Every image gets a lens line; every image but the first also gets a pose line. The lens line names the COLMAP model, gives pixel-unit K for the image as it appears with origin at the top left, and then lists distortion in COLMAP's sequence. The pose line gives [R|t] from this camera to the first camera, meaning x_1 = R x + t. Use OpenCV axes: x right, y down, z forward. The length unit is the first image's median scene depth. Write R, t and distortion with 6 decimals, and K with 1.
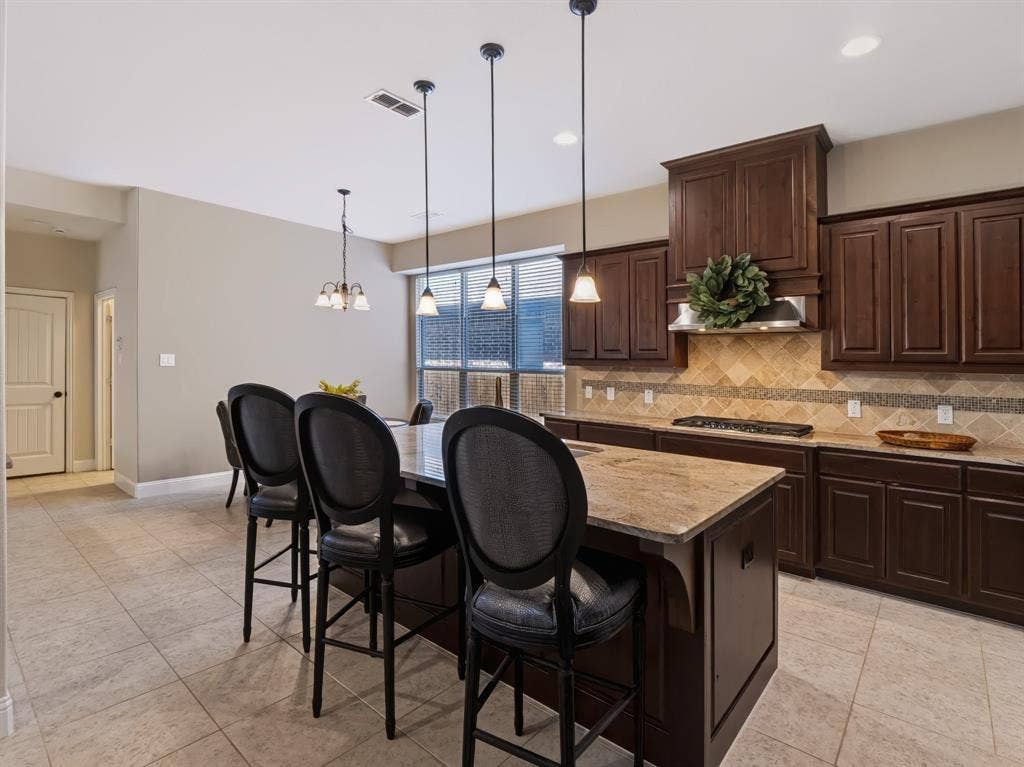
lens RADIAL K [[513.0, 0, 512.0], [0, 513.0, 383.5], [0, 0, 1]] dist [-0.020896, -0.000154]
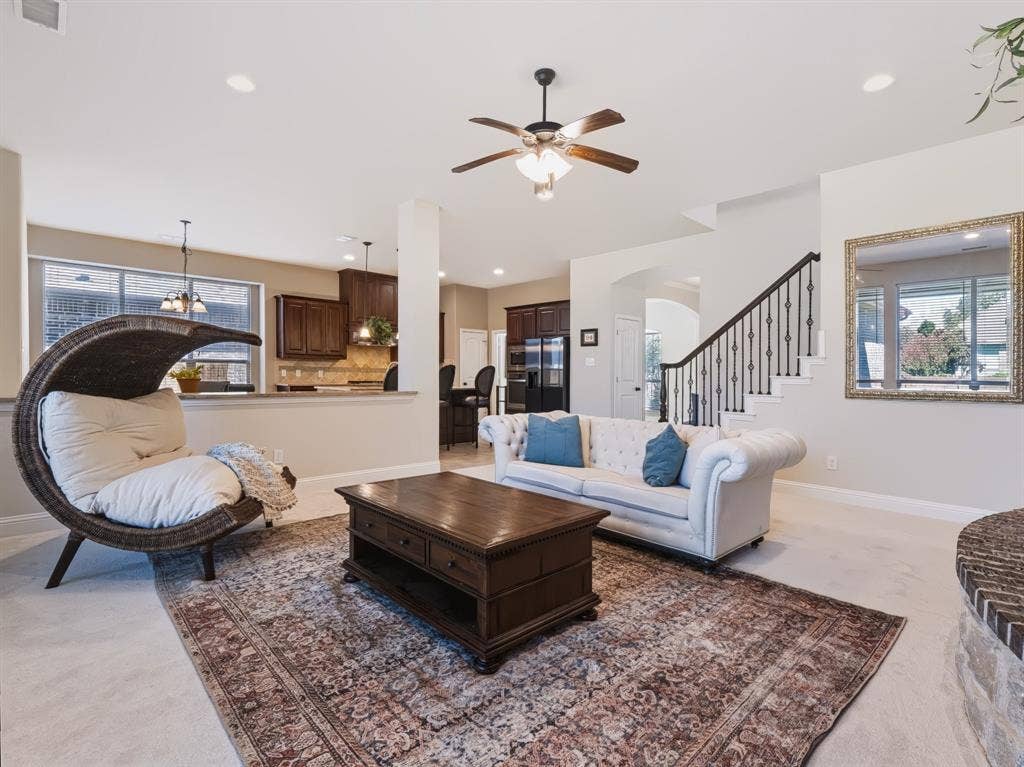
lens RADIAL K [[513.0, 0, 512.0], [0, 513.0, 383.5], [0, 0, 1]] dist [-0.020896, -0.000154]
pose [[0.115553, -0.014425, 0.993197, -1.768149], [0.048275, 0.998795, 0.008890, 0.088337], [-0.992127, 0.046919, 0.116111, 0.012919]]
